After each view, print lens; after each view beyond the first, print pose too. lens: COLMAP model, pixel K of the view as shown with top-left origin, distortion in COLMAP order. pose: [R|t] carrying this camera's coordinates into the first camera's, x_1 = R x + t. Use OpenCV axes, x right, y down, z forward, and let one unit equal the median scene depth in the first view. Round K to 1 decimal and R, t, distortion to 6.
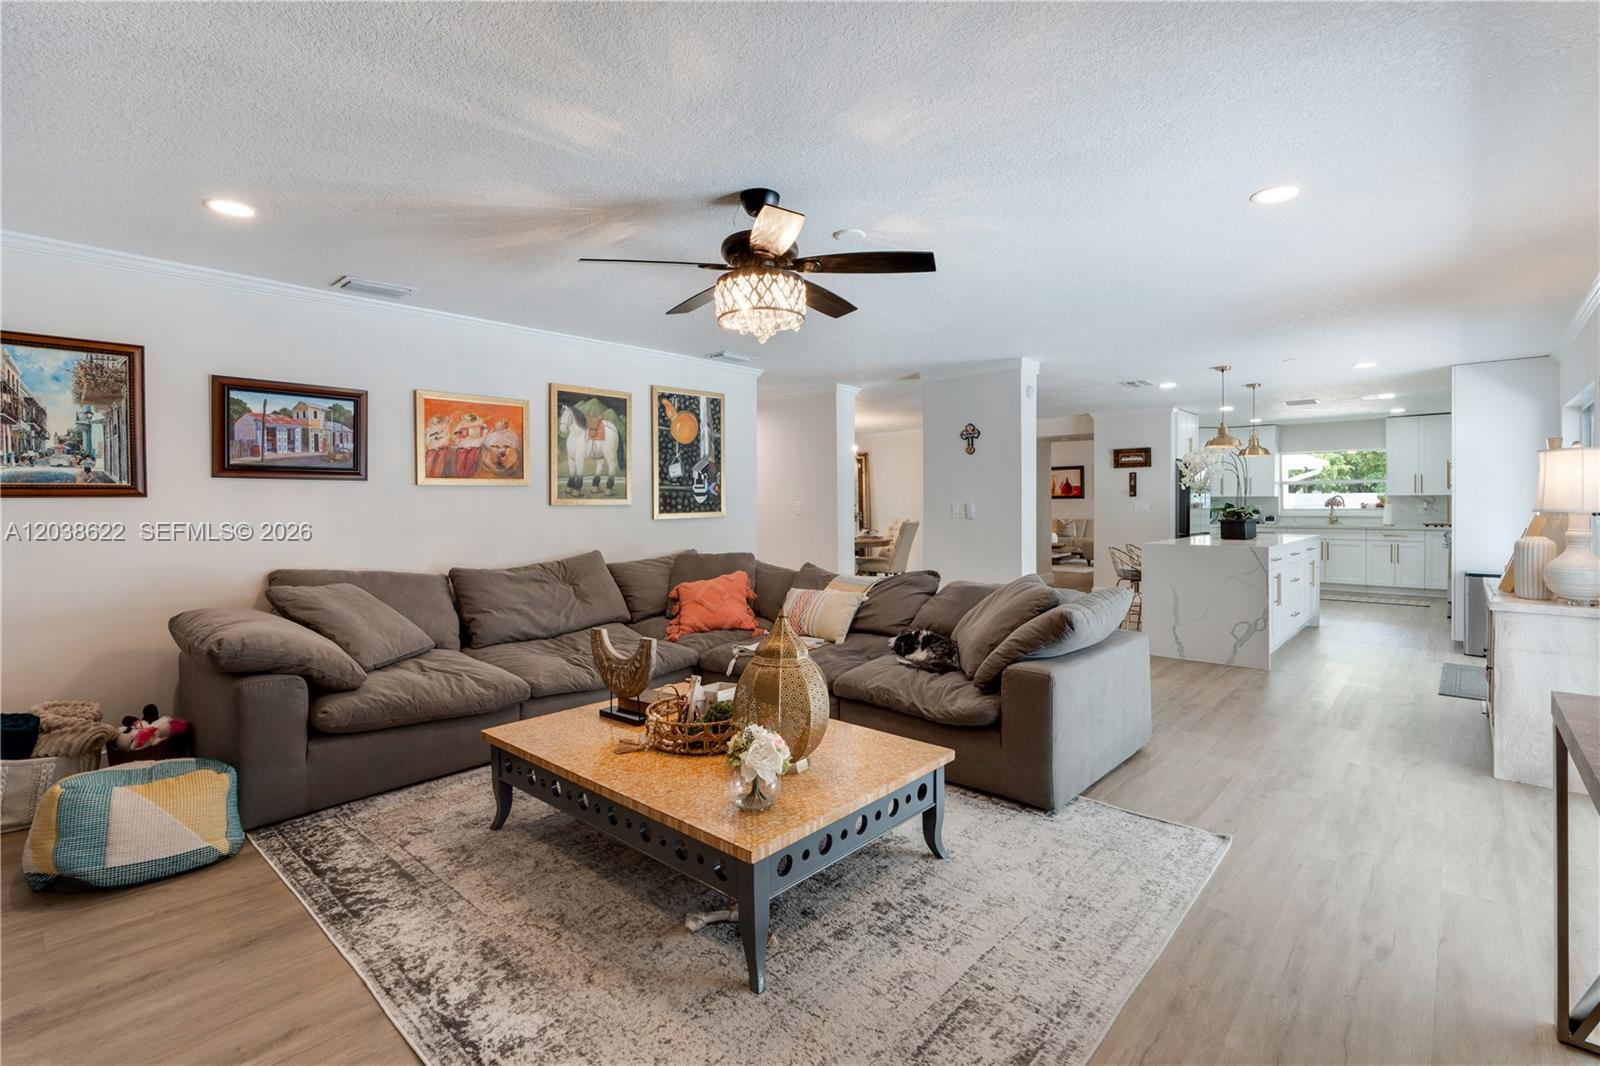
lens RADIAL K [[728.9, 0, 807.1], [0, 728.9, 528.1], [0, 0, 1]] dist [-0.000239, 0.000140]
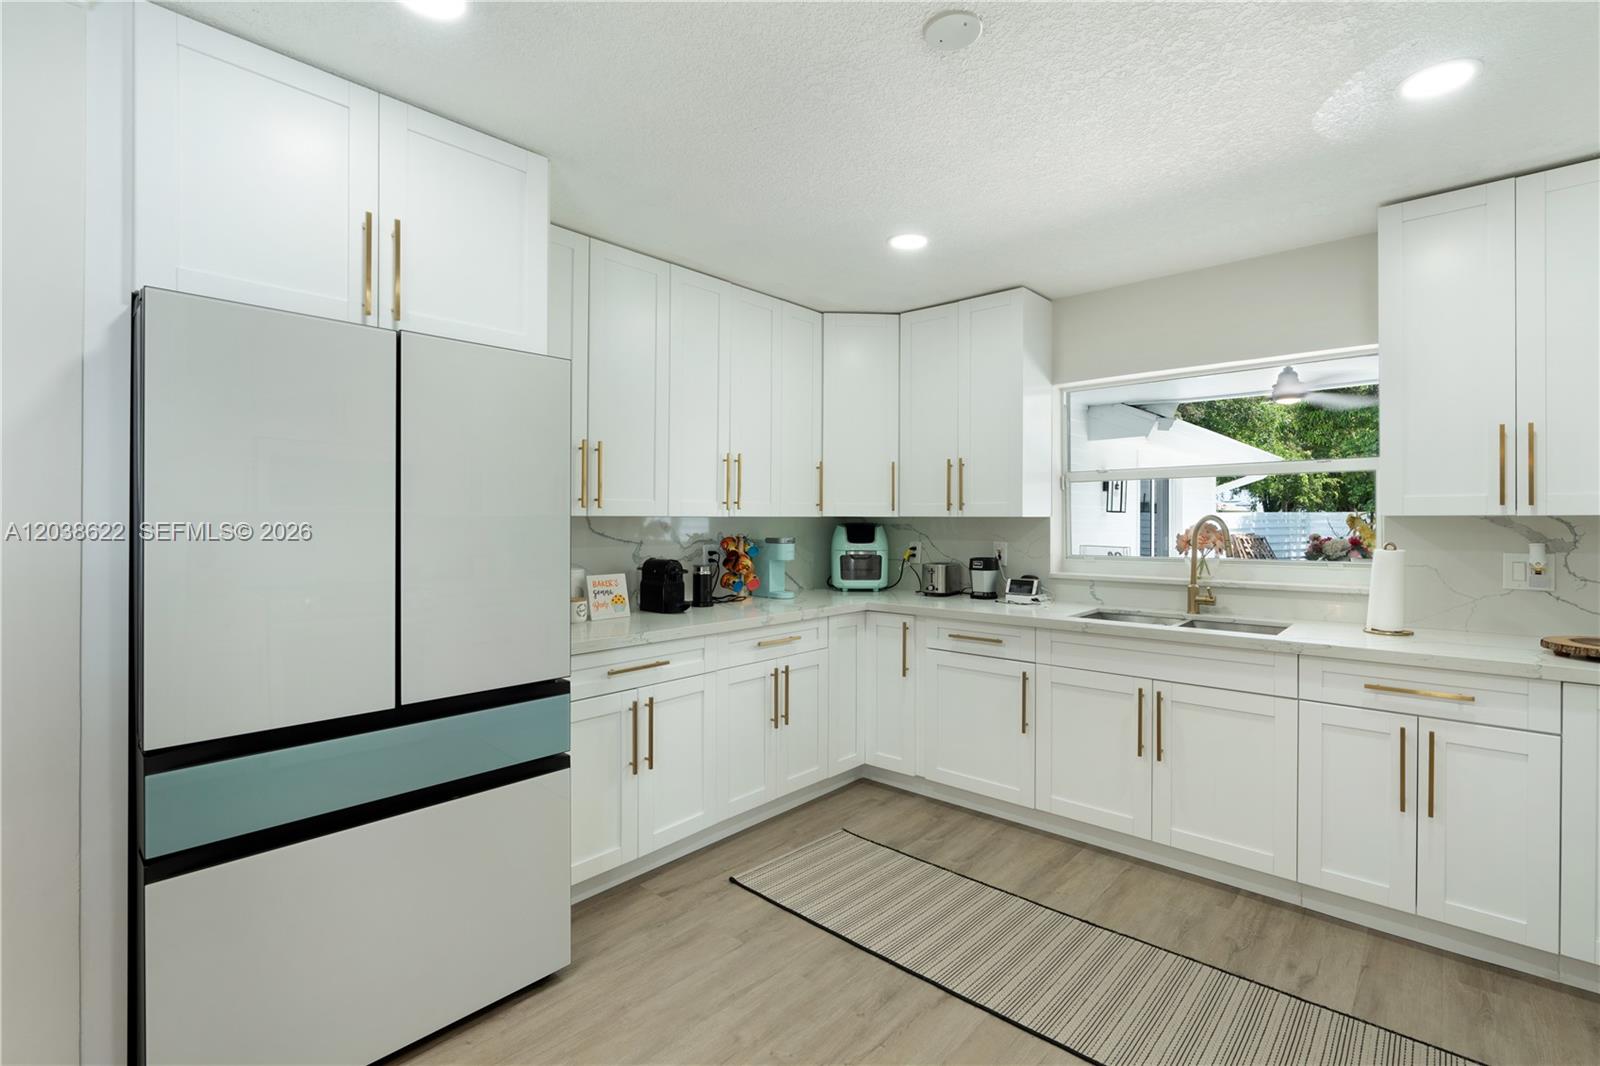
lens RADIAL K [[728.9, 0, 807.1], [0, 728.9, 528.1], [0, 0, 1]] dist [-0.000239, 0.000140]
pose [[0.999964, 0.006706, -0.005142, 0.585832], [-0.006848, 0.999577, -0.028274, -0.031360], [0.004951, 0.028308, 0.999587, 0.730965]]
